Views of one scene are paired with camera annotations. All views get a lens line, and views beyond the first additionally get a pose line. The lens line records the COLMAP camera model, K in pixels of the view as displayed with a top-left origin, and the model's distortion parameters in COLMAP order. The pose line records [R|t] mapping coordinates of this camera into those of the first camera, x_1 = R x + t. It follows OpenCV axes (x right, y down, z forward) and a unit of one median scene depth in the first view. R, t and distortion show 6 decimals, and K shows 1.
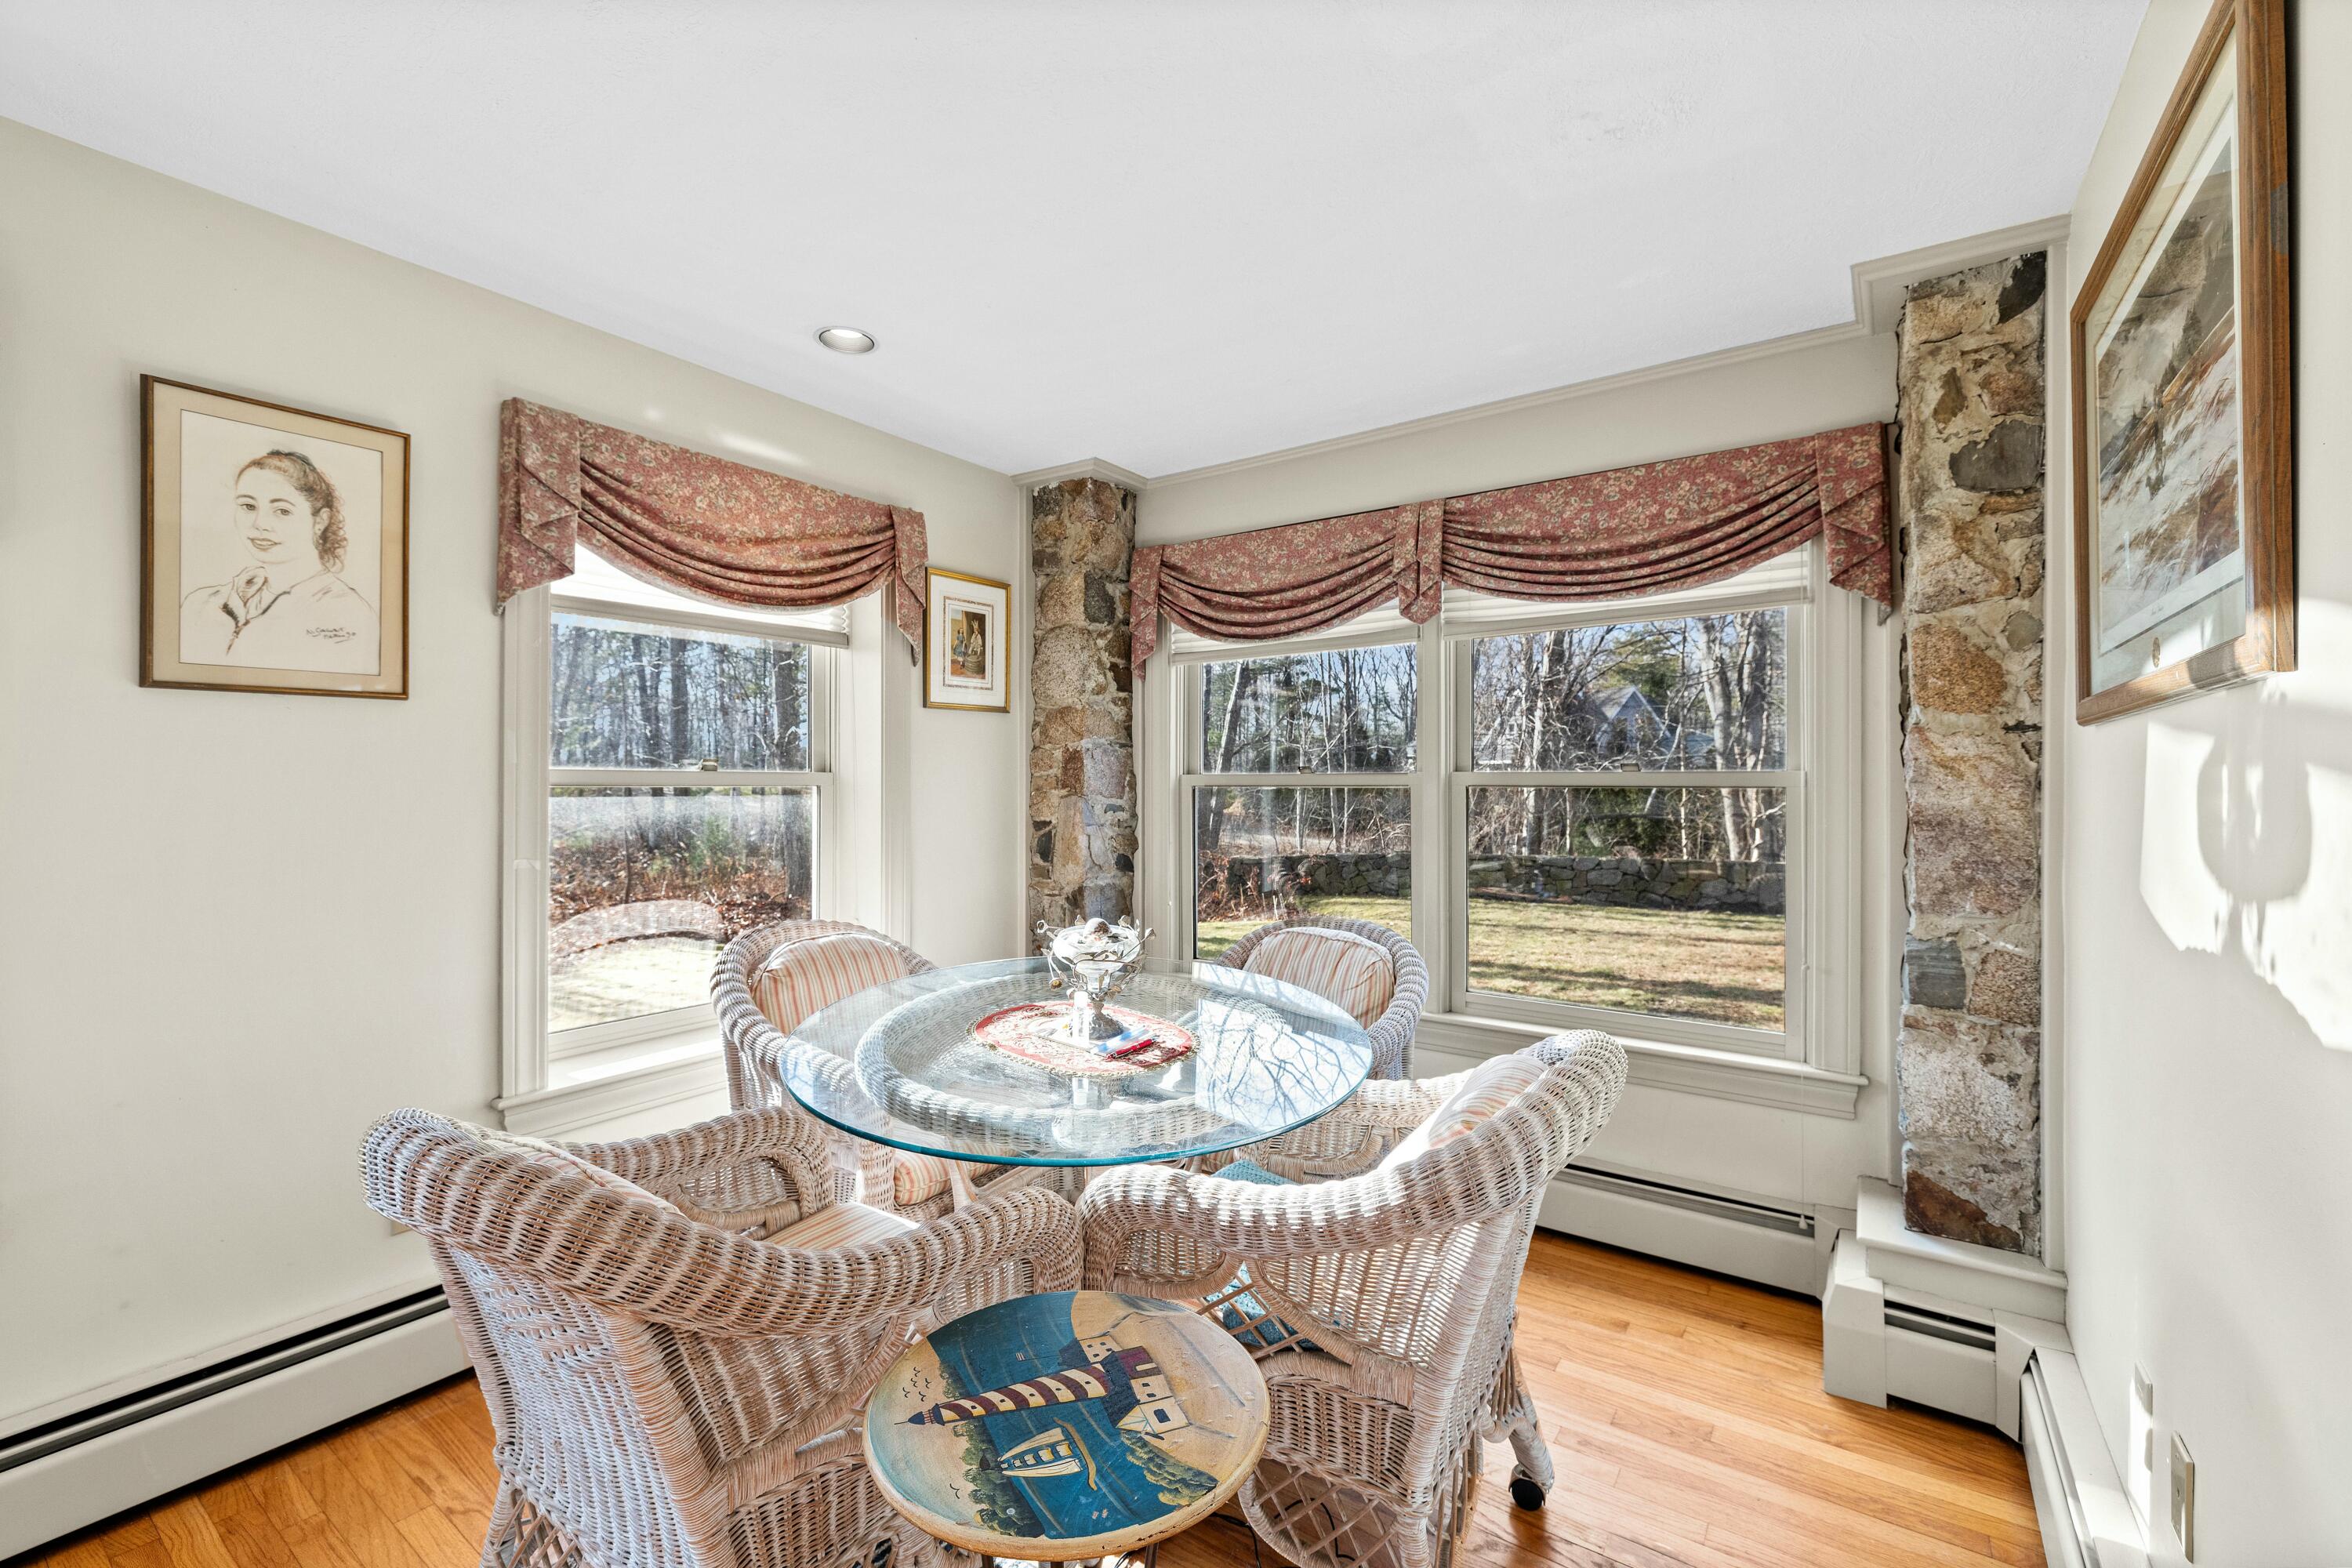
lens RADIAL K [[985.9, 0, 1176.8], [0, 985.9, 786.3], [0, 0, 1]] dist [-0.001665, 0.000061]
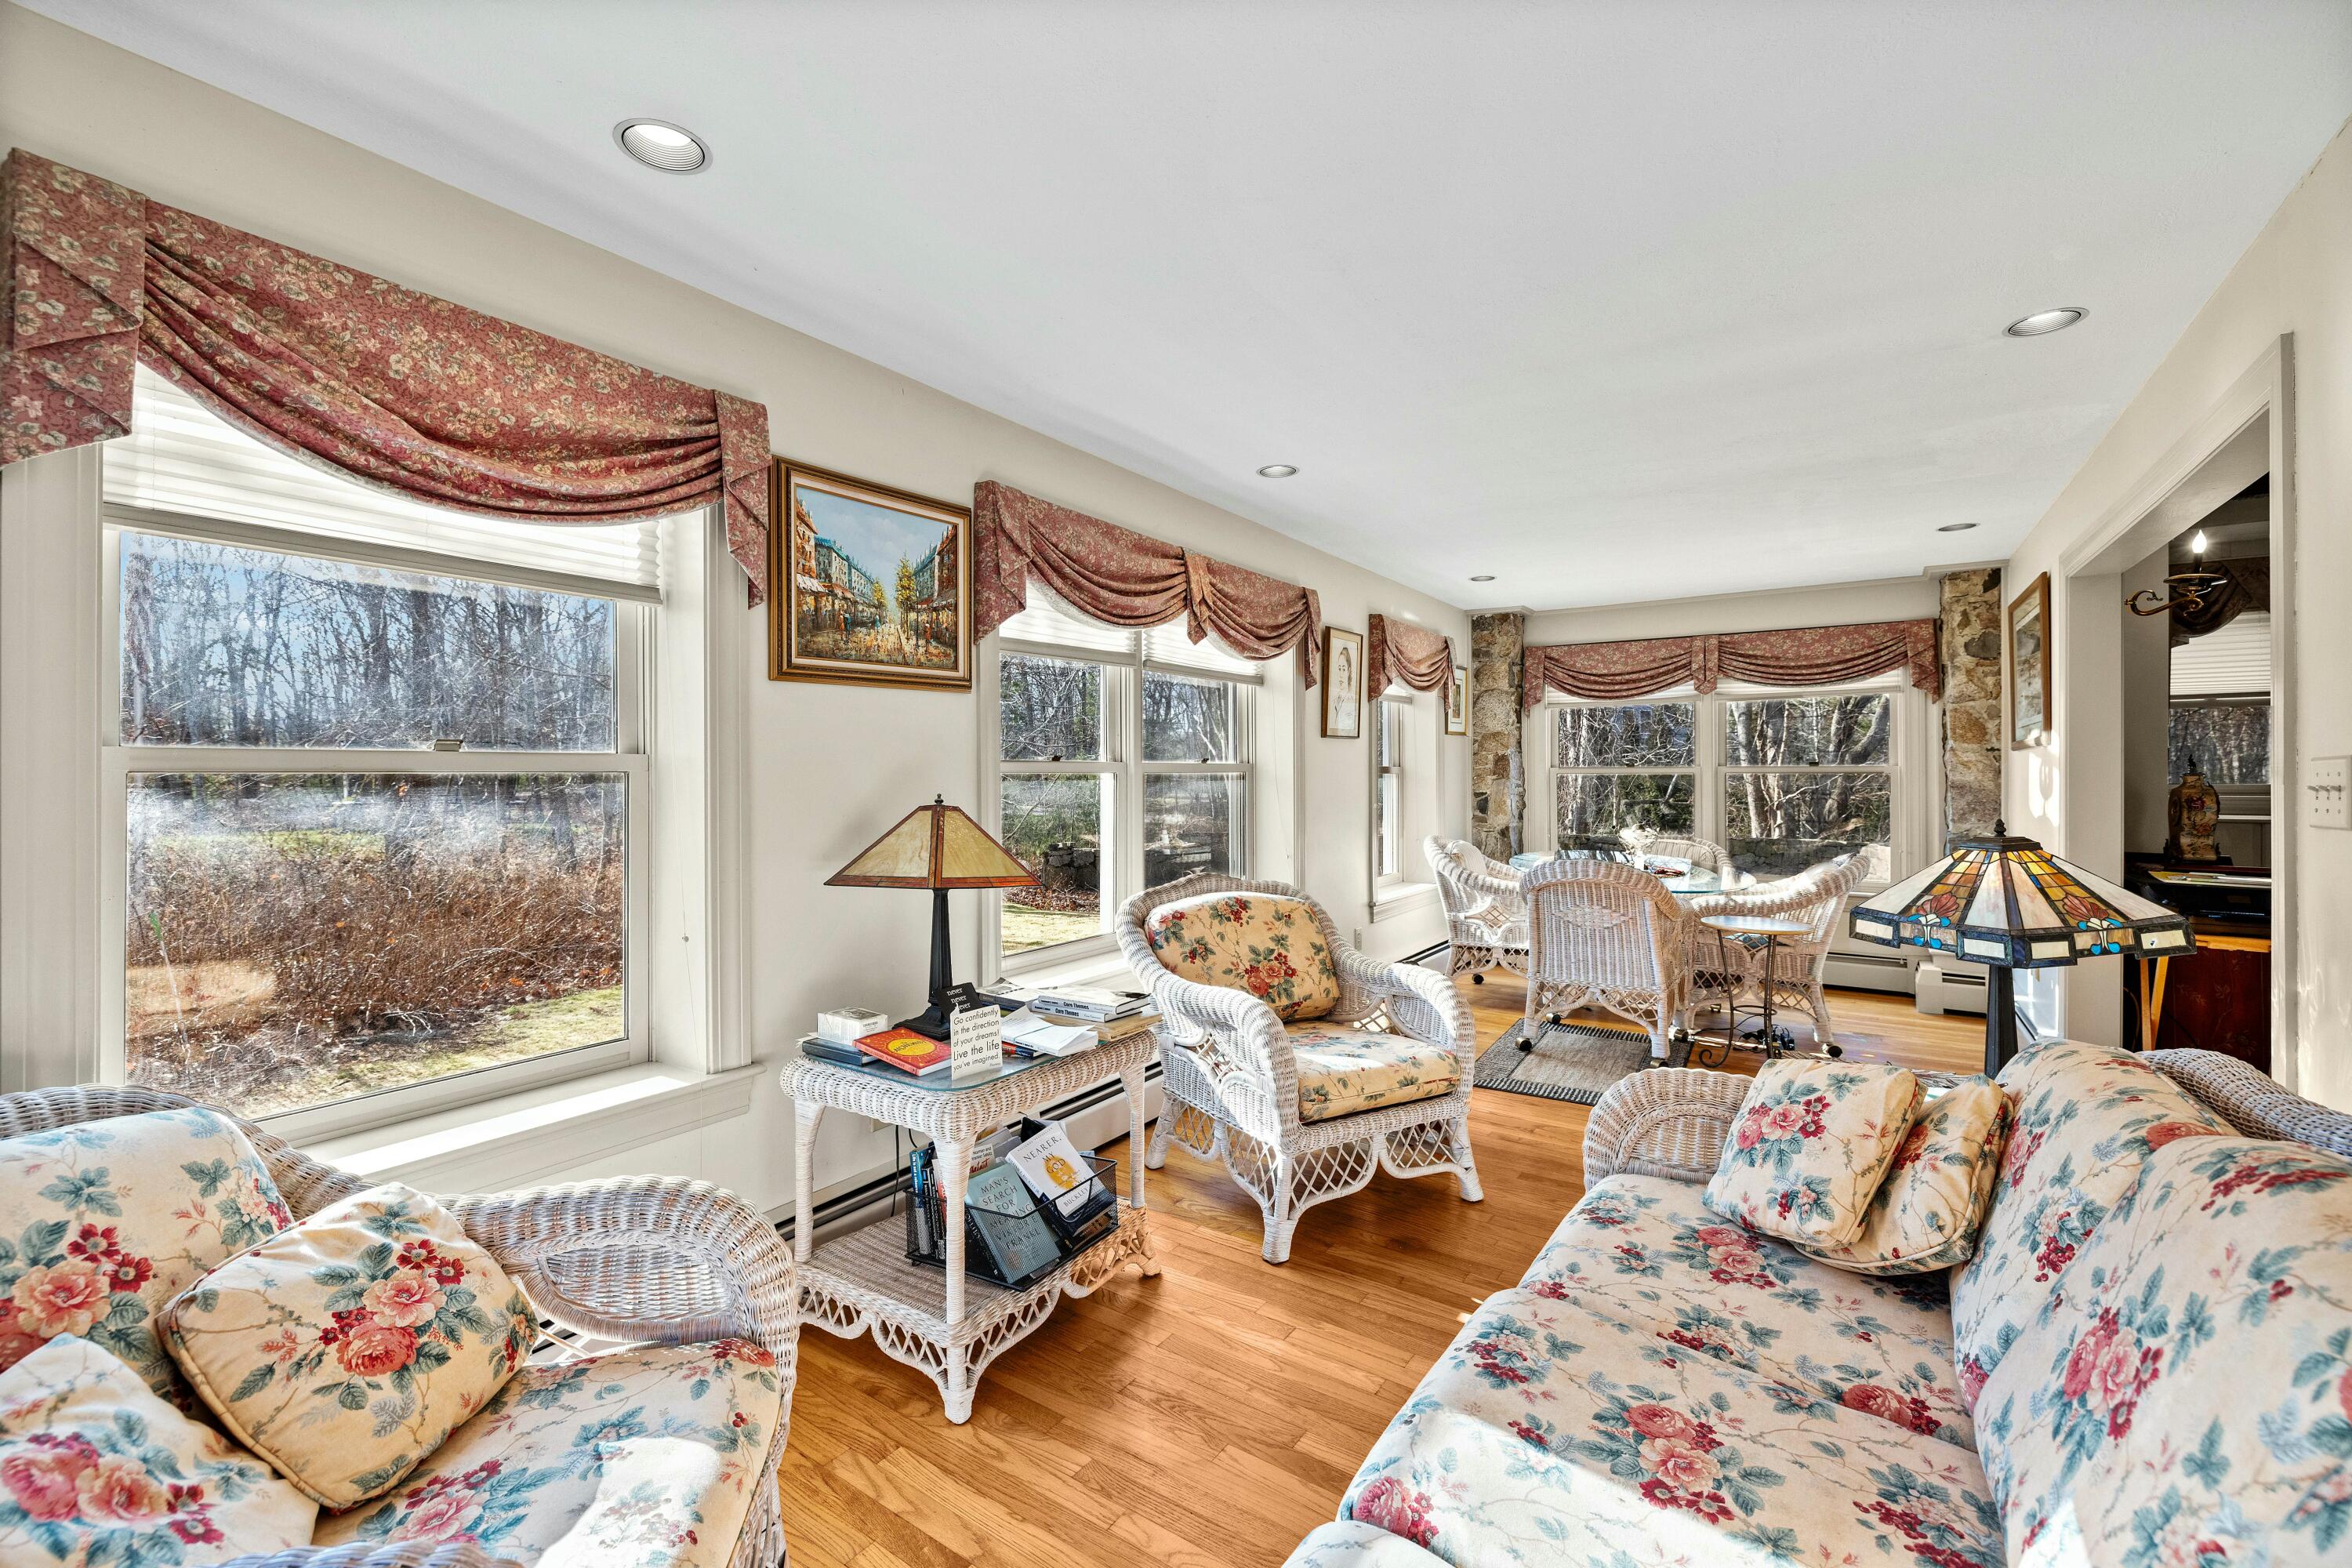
lens RADIAL K [[985.9, 0, 1172.3], [0, 985.9, 769.9], [0, 0, 1]] dist [-0.001665, 0.000061]
pose [[0.999975, -0.002398, 0.006620, -1.068344], [0.002443, 0.999974, -0.006828, 0.005183], [-0.006603, 0.006844, 0.999955, -1.277264]]
